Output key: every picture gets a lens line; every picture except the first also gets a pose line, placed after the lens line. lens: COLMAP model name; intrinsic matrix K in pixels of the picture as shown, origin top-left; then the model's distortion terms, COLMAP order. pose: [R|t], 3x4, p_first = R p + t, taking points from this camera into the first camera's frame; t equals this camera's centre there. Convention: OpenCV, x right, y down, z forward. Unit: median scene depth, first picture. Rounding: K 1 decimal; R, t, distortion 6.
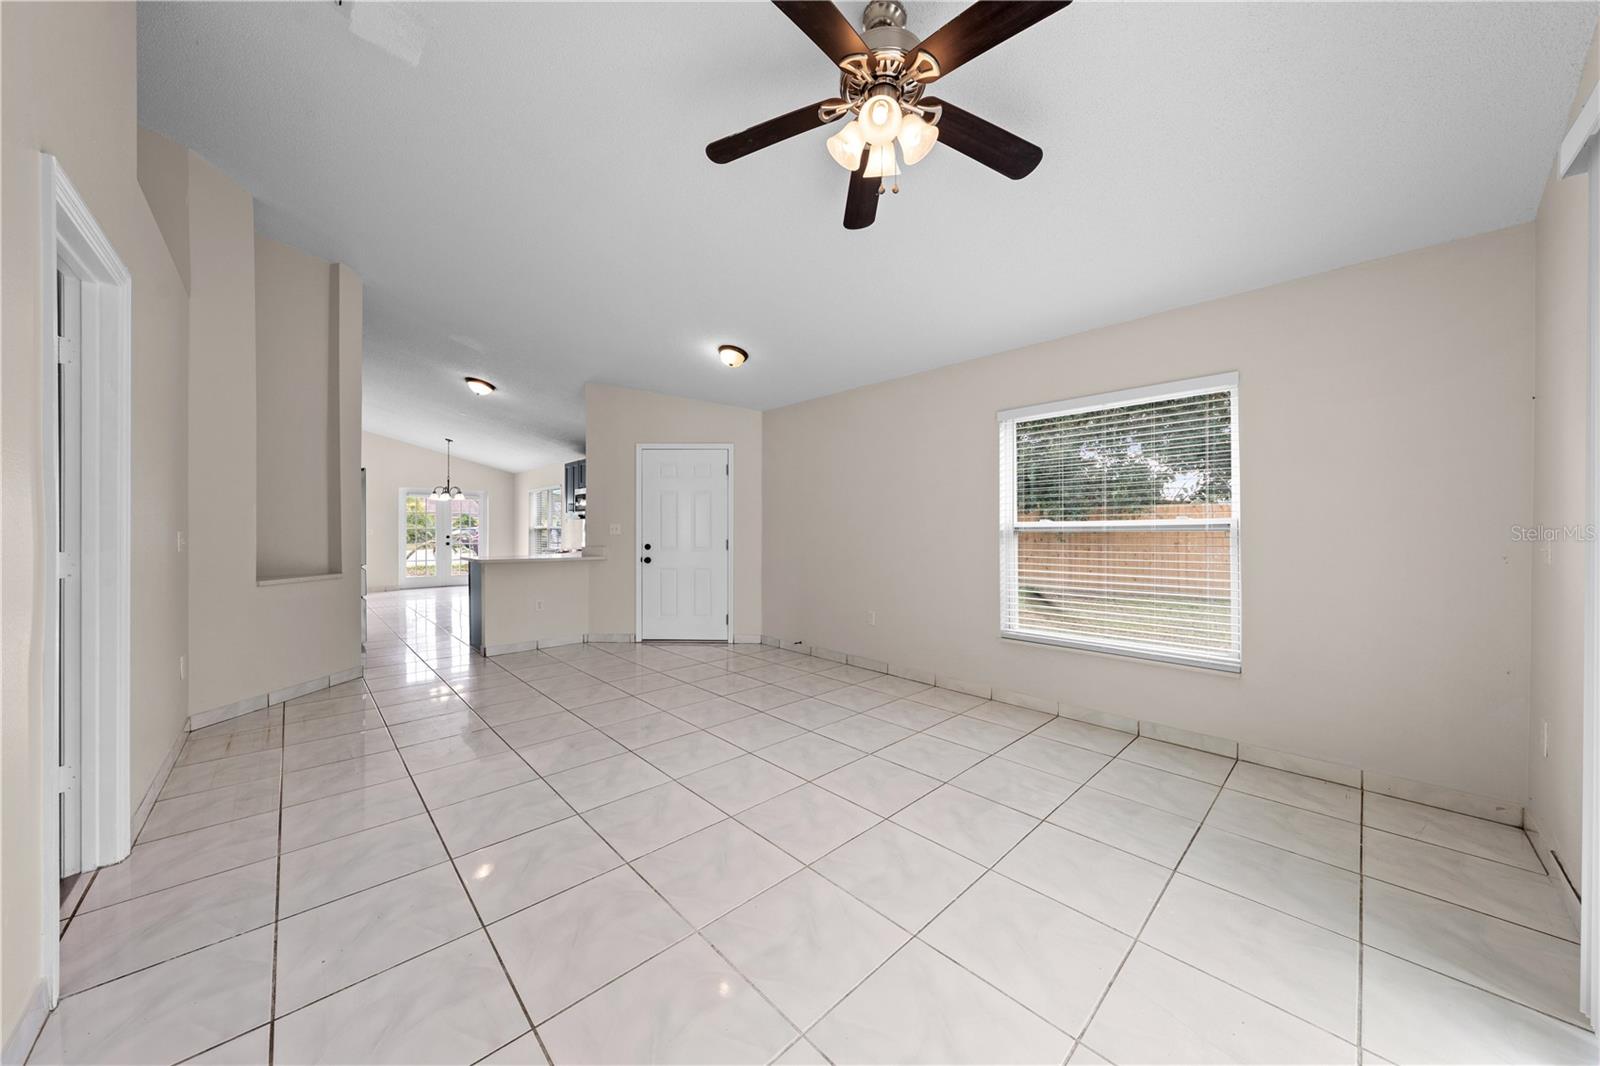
lens RADIAL K [[540.4, 0, 800.2], [0, 540.4, 533.1], [0, 0, 1]] dist [-0.003744, 0.000349]
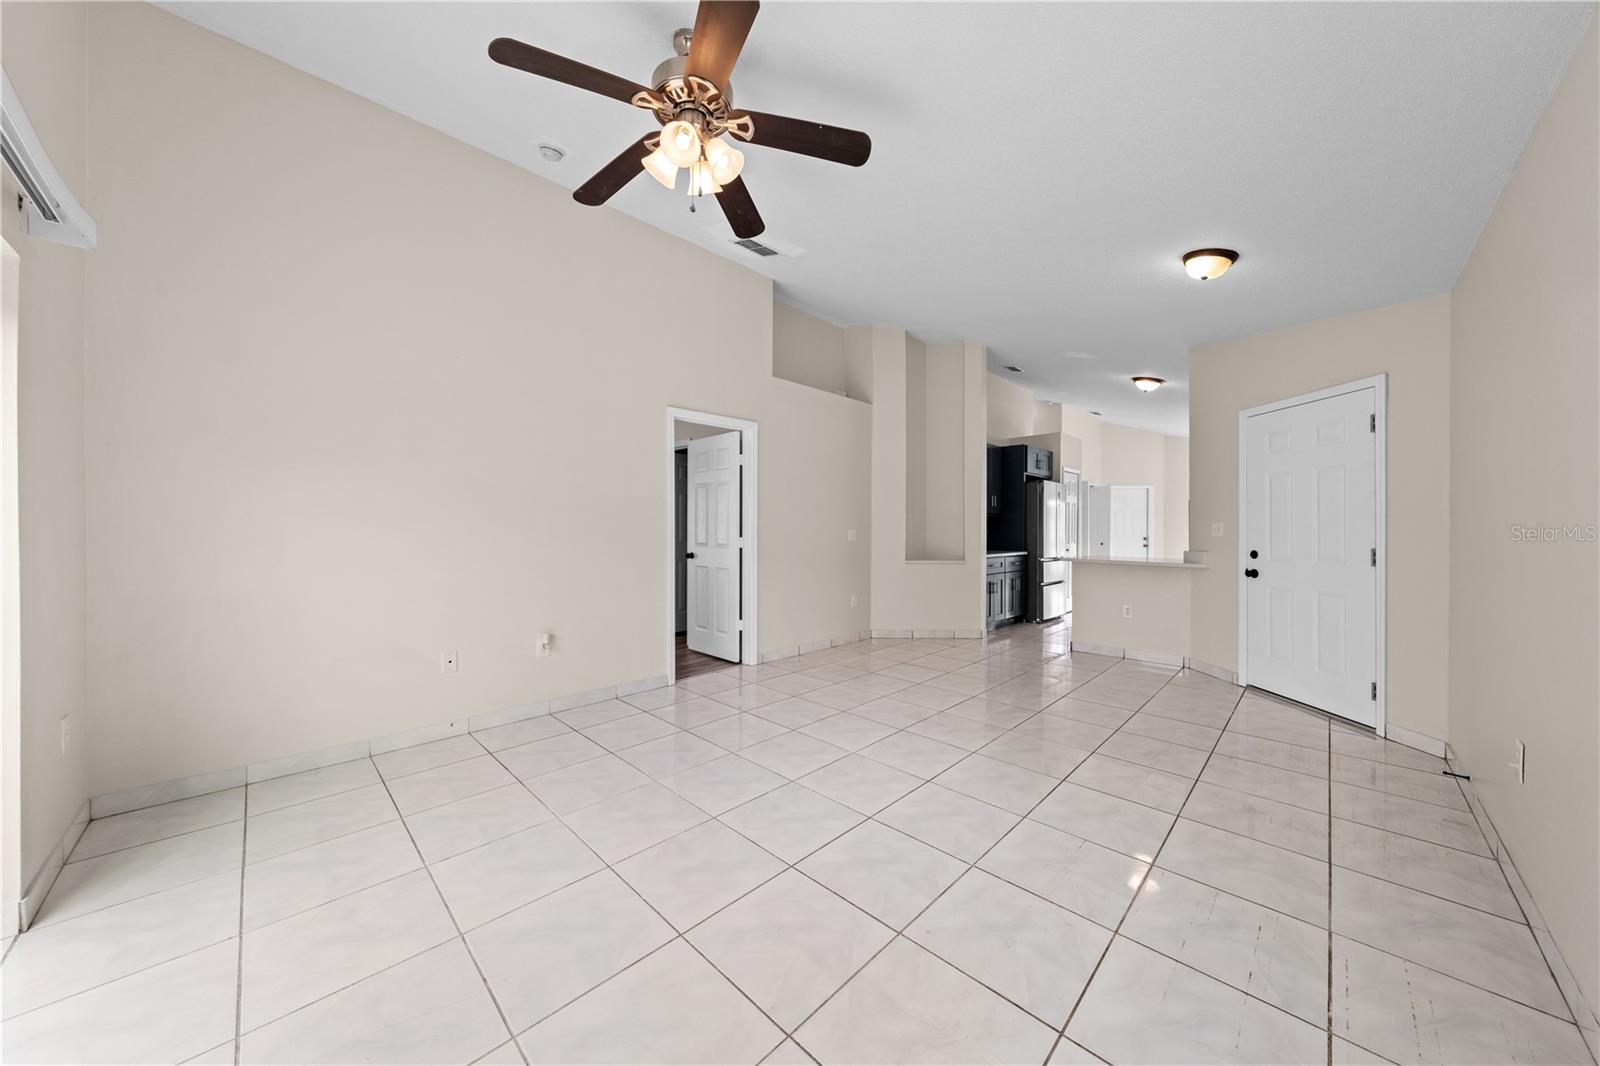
lens RADIAL K [[540.4, 0, 799.8], [0, 540.4, 525.8], [0, 0, 1]] dist [-0.003744, 0.000349]
pose [[0.035138, -0.006459, -0.999362, 0.398268], [-0.010957, 0.999917, -0.006848, -0.000583], [0.999322, 0.011190, 0.035065, 0.383890]]
